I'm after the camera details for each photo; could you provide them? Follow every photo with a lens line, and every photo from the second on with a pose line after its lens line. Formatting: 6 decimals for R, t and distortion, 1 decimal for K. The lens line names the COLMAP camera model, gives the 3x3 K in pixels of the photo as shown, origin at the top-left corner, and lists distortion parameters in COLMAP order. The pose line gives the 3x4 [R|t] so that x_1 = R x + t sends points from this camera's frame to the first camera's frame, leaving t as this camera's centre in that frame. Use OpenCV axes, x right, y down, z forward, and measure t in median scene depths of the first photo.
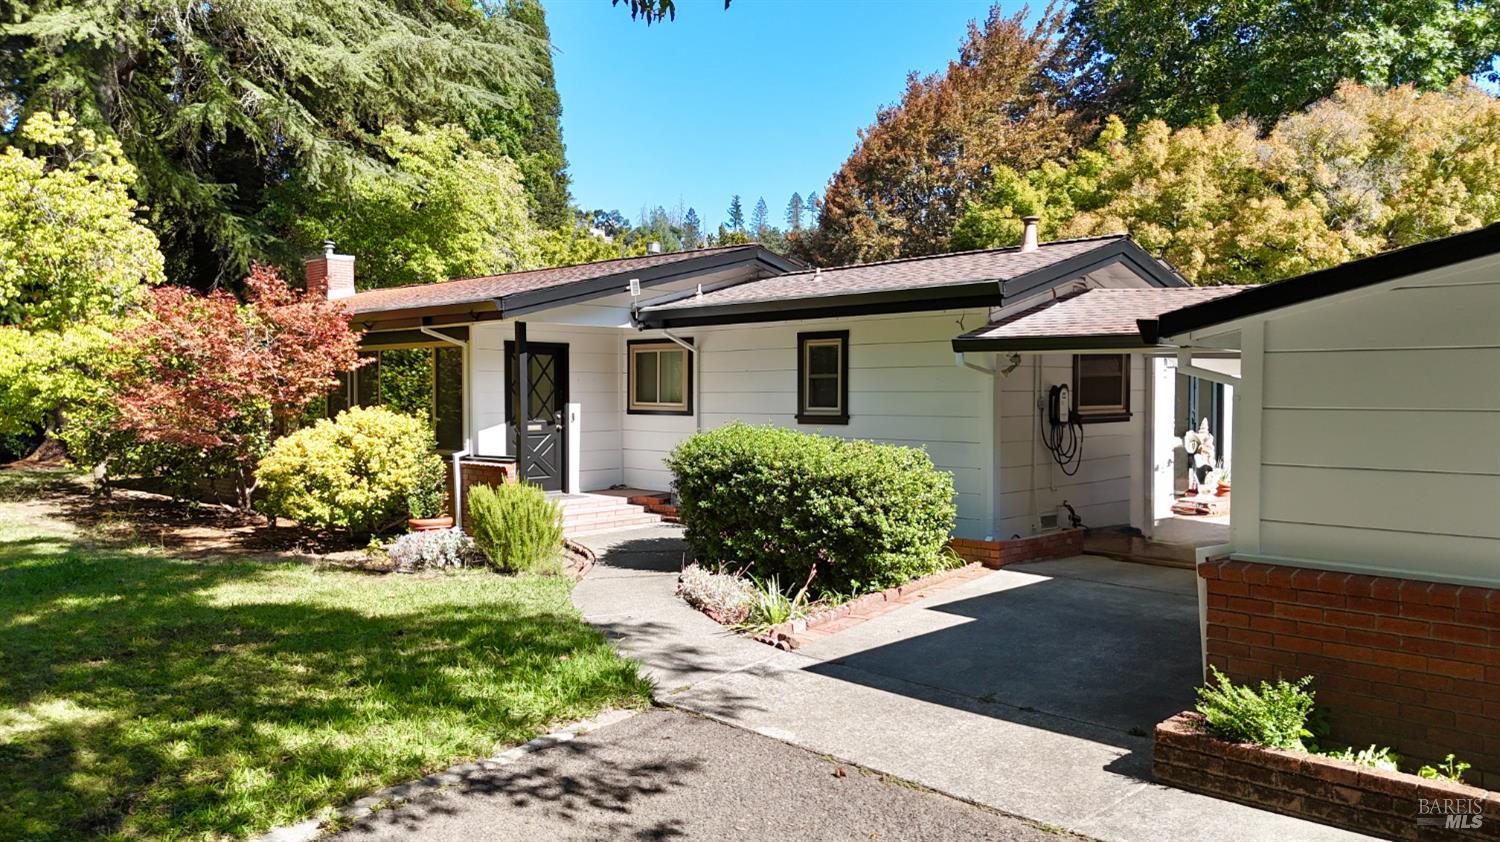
lens RADIAL K [[1099.3, 0, 780.6], [0, 1099.3, 415.5], [0, 0, 1]] dist [0.181664, -0.385208]
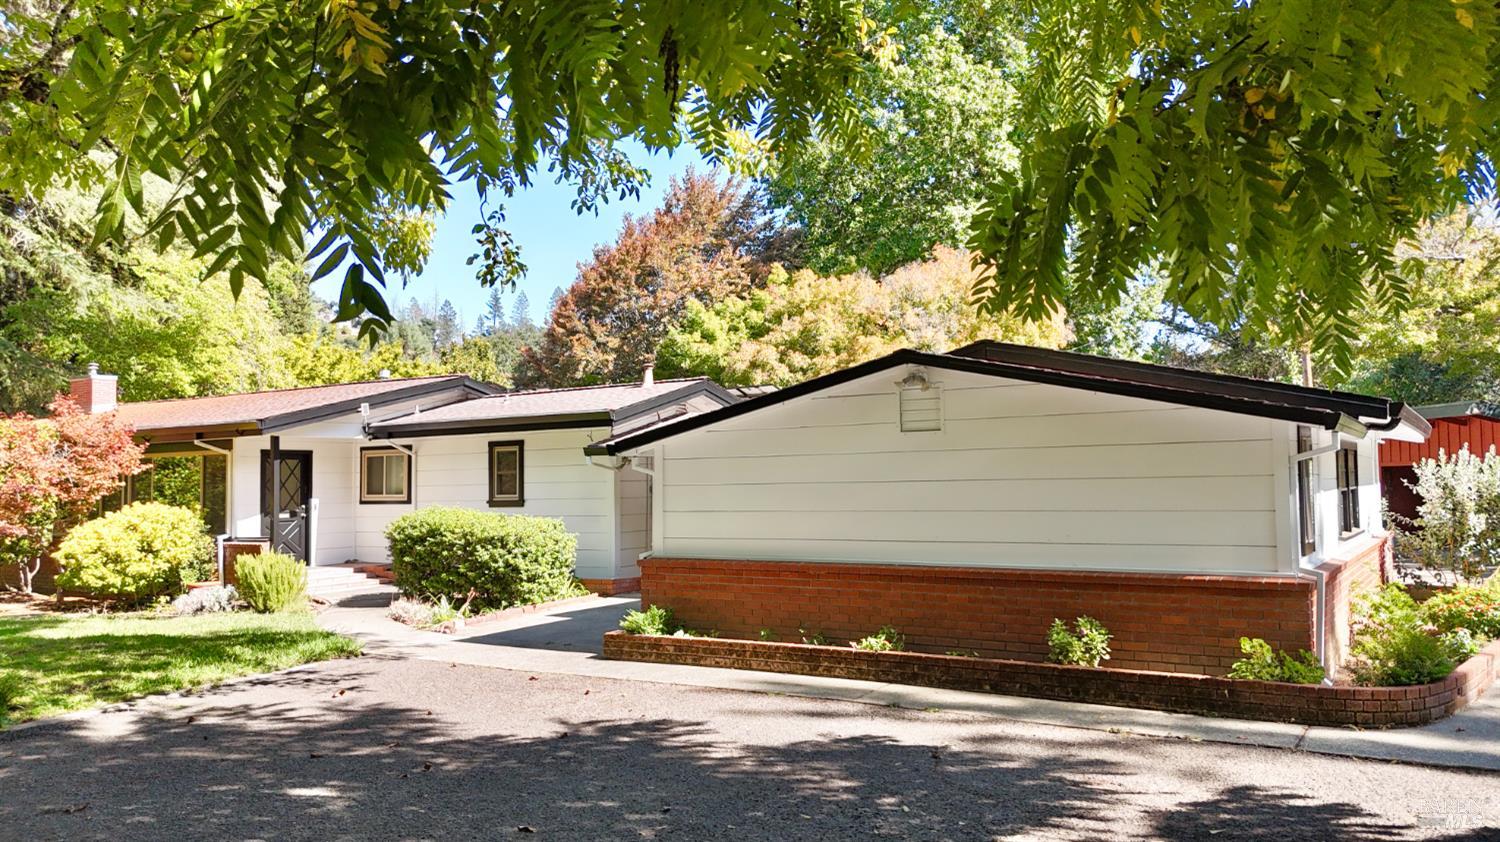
lens RADIAL K [[1100.9, 0, 760.1], [0, 1100.9, 423.0], [0, 0, 1]] dist [0.071165, -0.080785]
pose [[0.980742, -0.004542, 0.195253, 0.075449], [0.020092, 0.996772, -0.077733, 0.015852], [-0.194270, 0.080159, 0.977668, -0.412925]]
